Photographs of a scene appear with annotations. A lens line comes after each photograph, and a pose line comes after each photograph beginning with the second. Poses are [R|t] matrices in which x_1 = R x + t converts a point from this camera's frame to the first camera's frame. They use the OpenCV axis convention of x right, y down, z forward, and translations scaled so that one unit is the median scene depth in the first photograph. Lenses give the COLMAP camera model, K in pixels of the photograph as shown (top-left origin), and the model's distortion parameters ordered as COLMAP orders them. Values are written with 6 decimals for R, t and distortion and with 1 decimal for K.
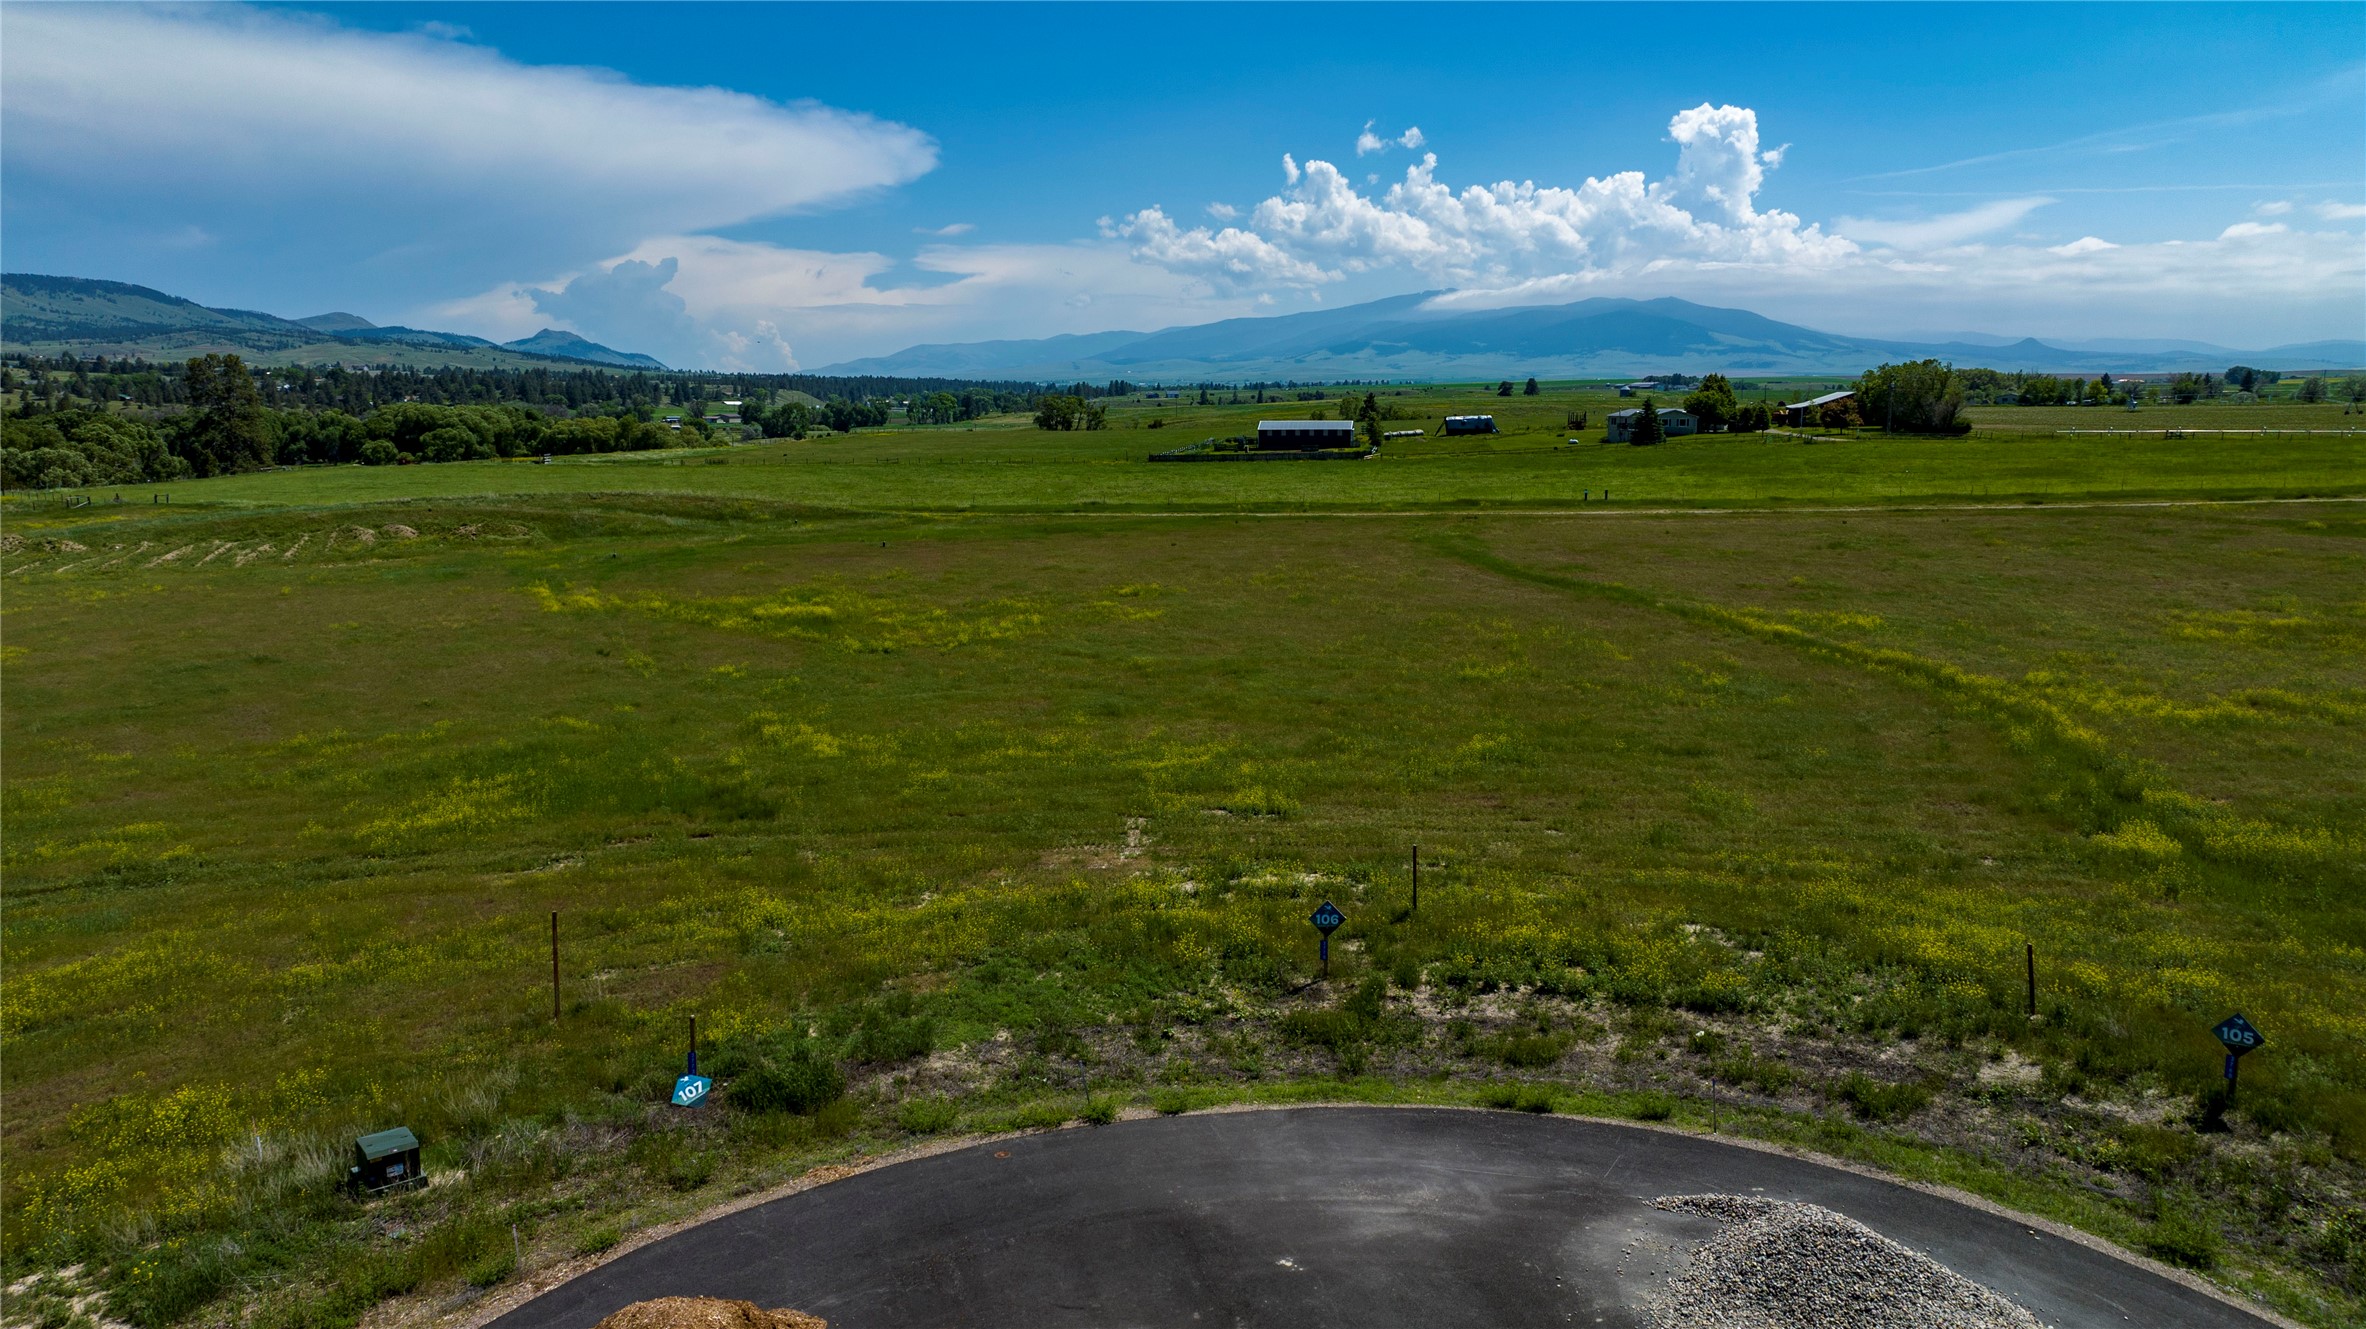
lens RADIAL K [[1665.6, 0, 1179.9], [0, 1665.6, 654.3], [0, 0, 1]] dist [-0.033003, 0.029708]
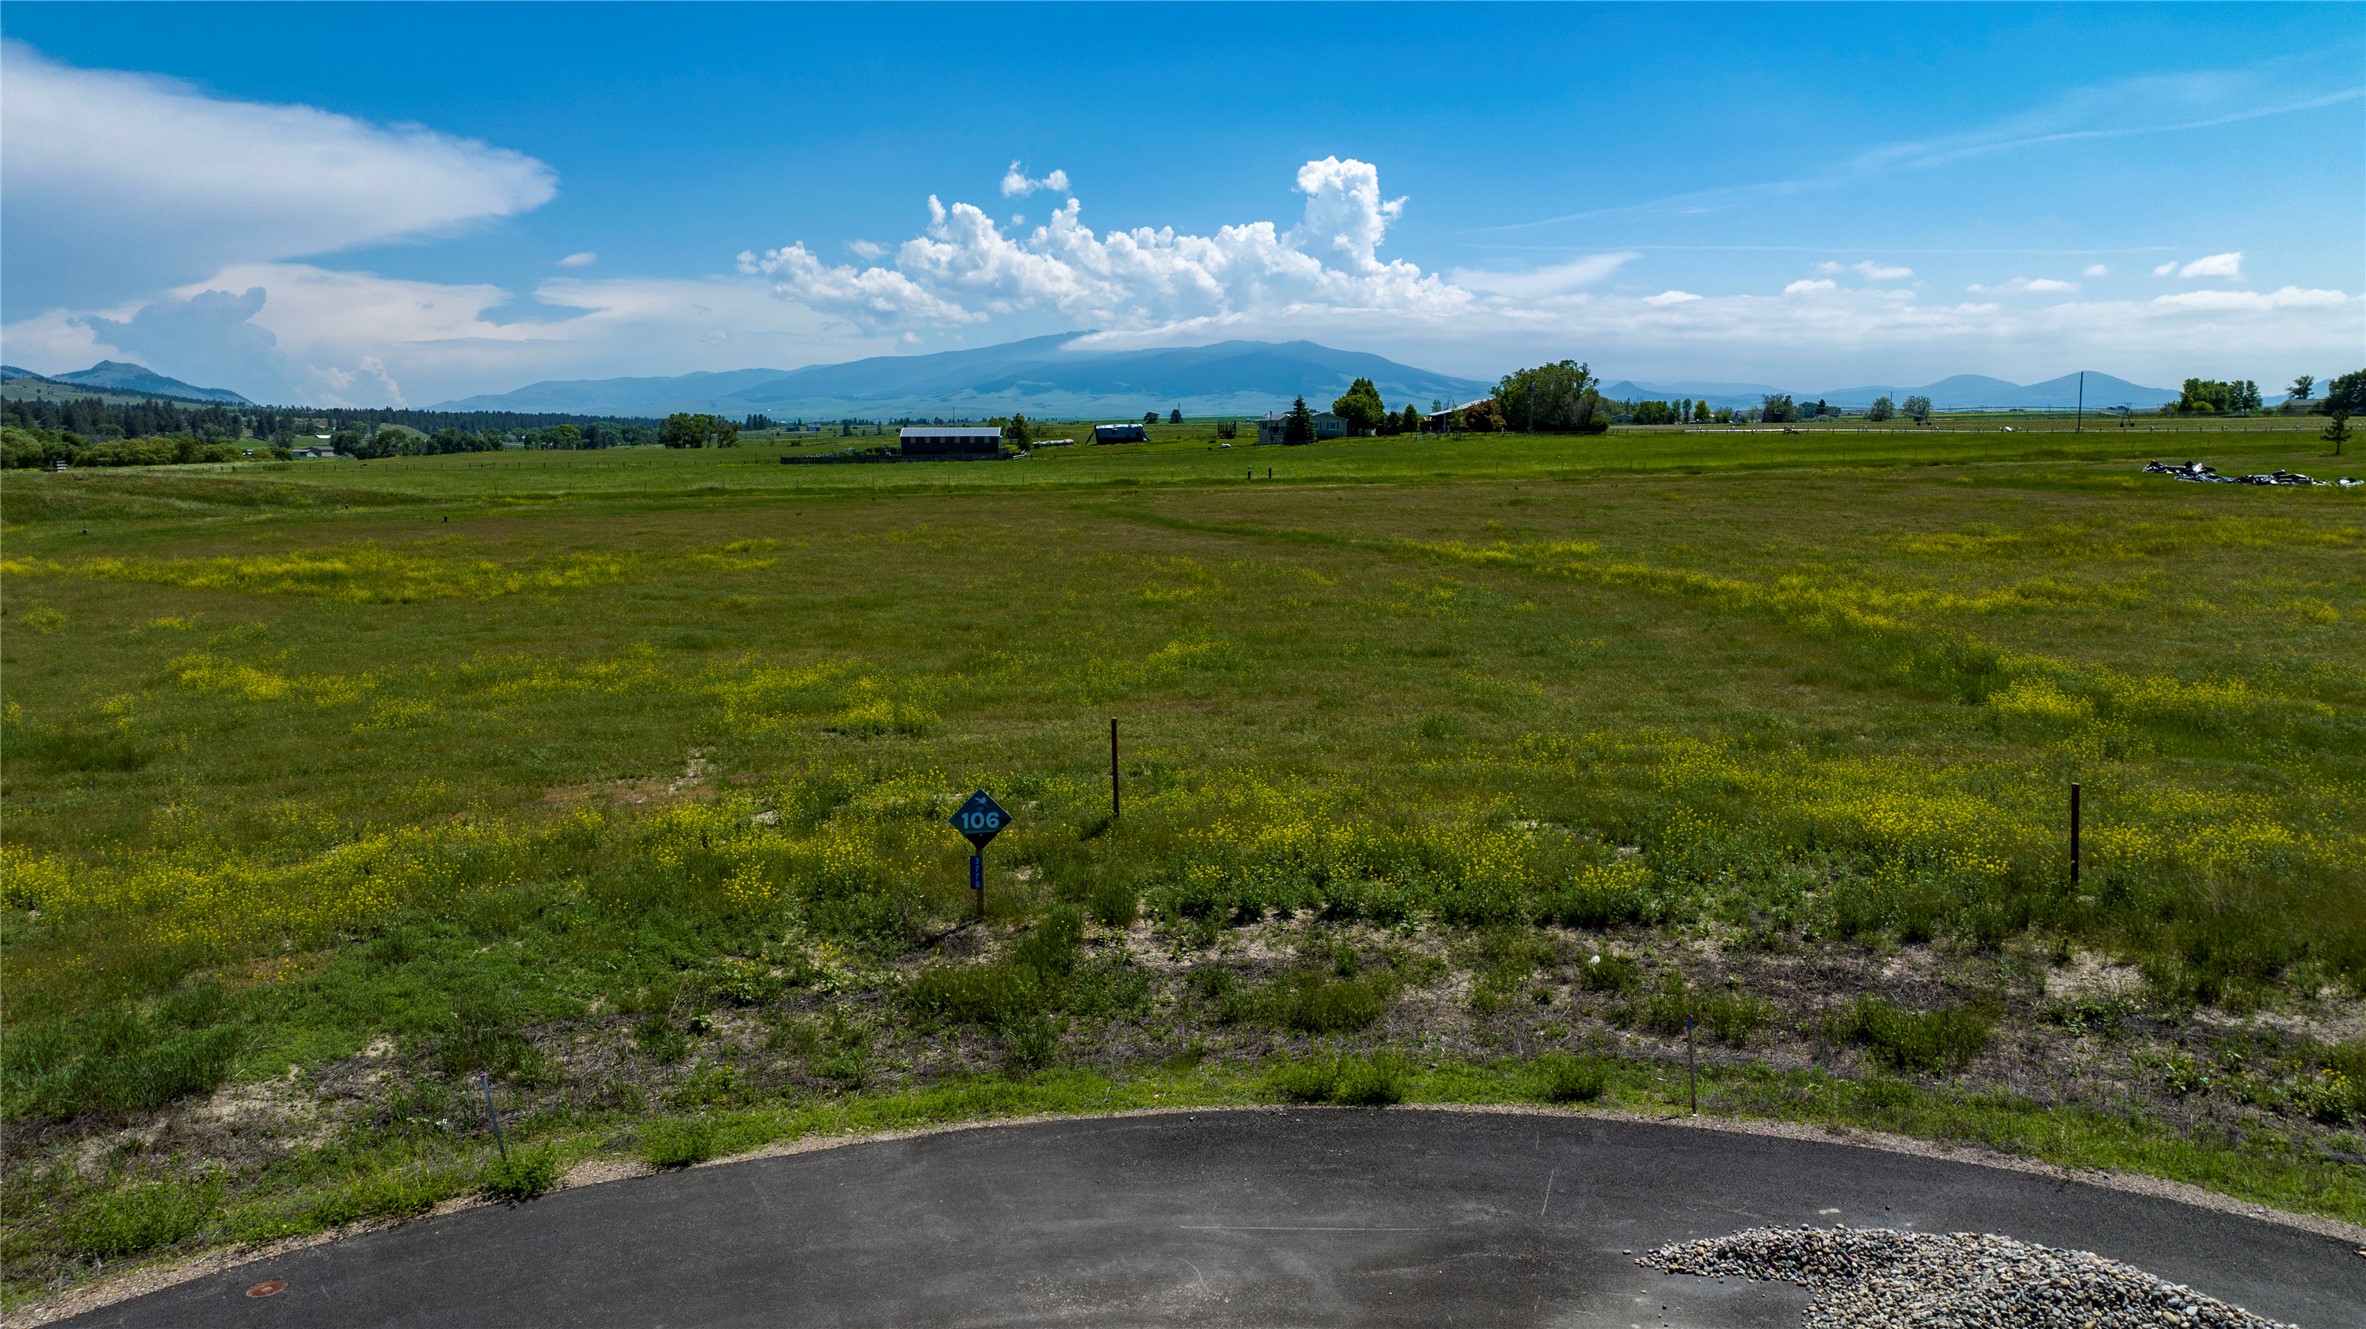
lens RADIAL K [[1665.6, 0, 1179.9], [0, 1665.6, 654.3], [0, 0, 1]] dist [-0.033003, 0.029708]
pose [[0.978091, -0.026242, 0.206518, 0.016038], [0.031114, 0.999308, -0.020378, 0.049844], [-0.205841, 0.026357, 0.978231, 0.172744]]
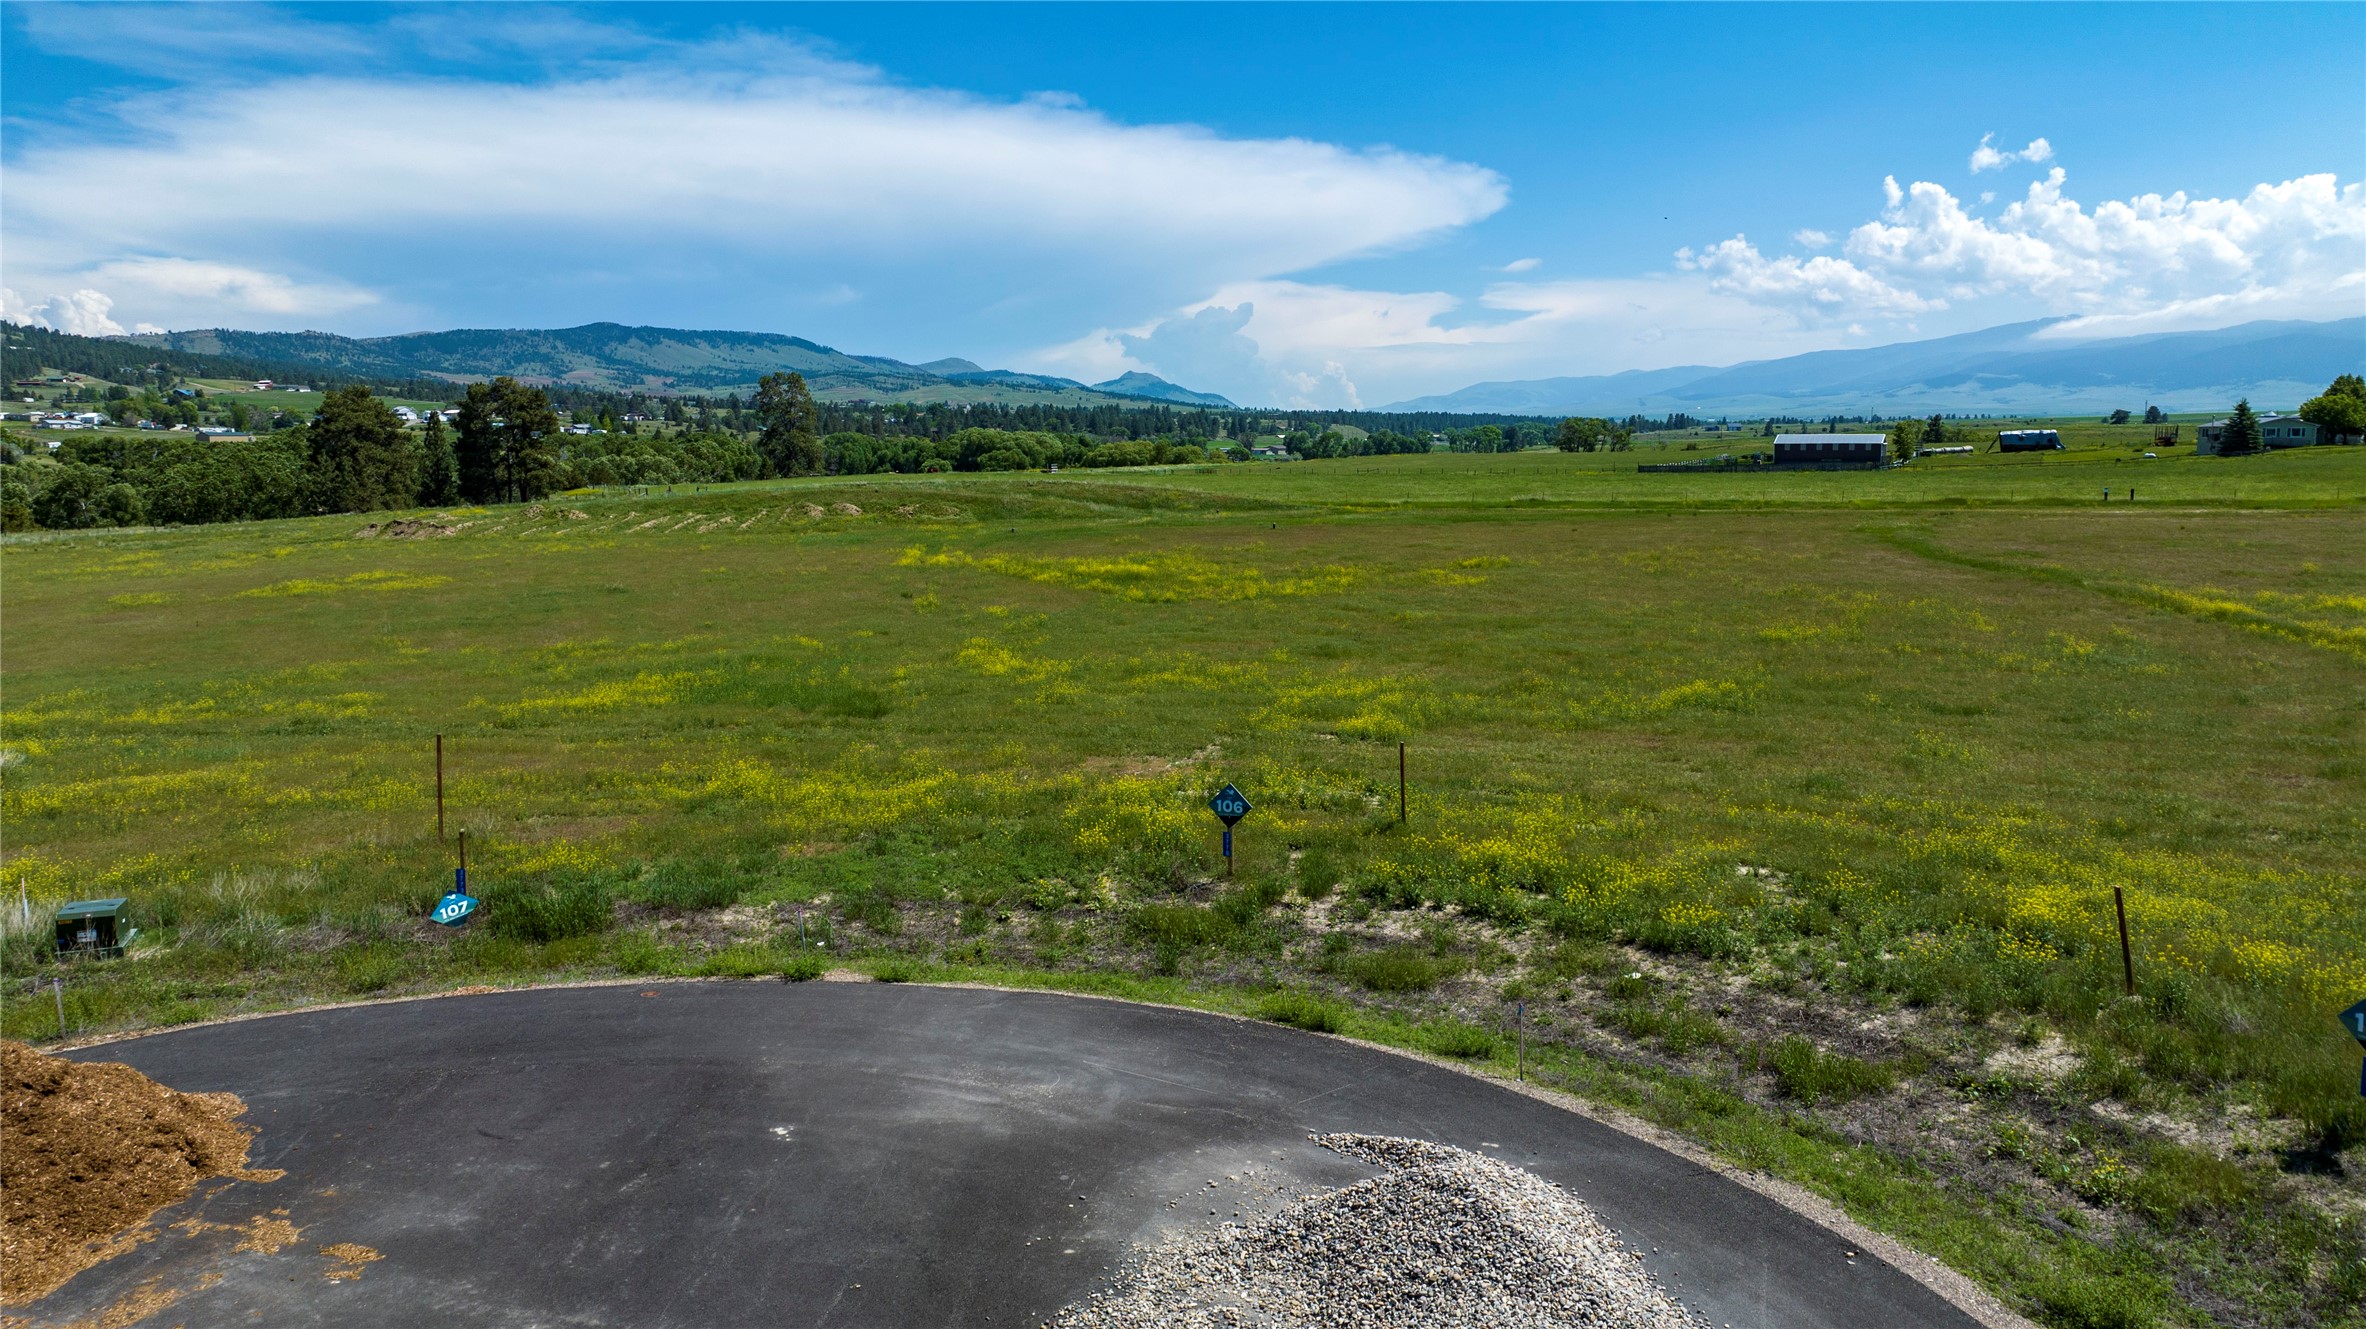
lens RADIAL K [[1661.6, 0, 1180.9], [0, 1661.6, 663.3], [0, 0, 1]] dist [-0.032406, 0.038080]
pose [[0.945887, 0.041896, -0.321779, 0.143228], [-0.047329, 0.998838, -0.009077, 0.042490], [0.321025, 0.023815, 0.946771, 0.092748]]
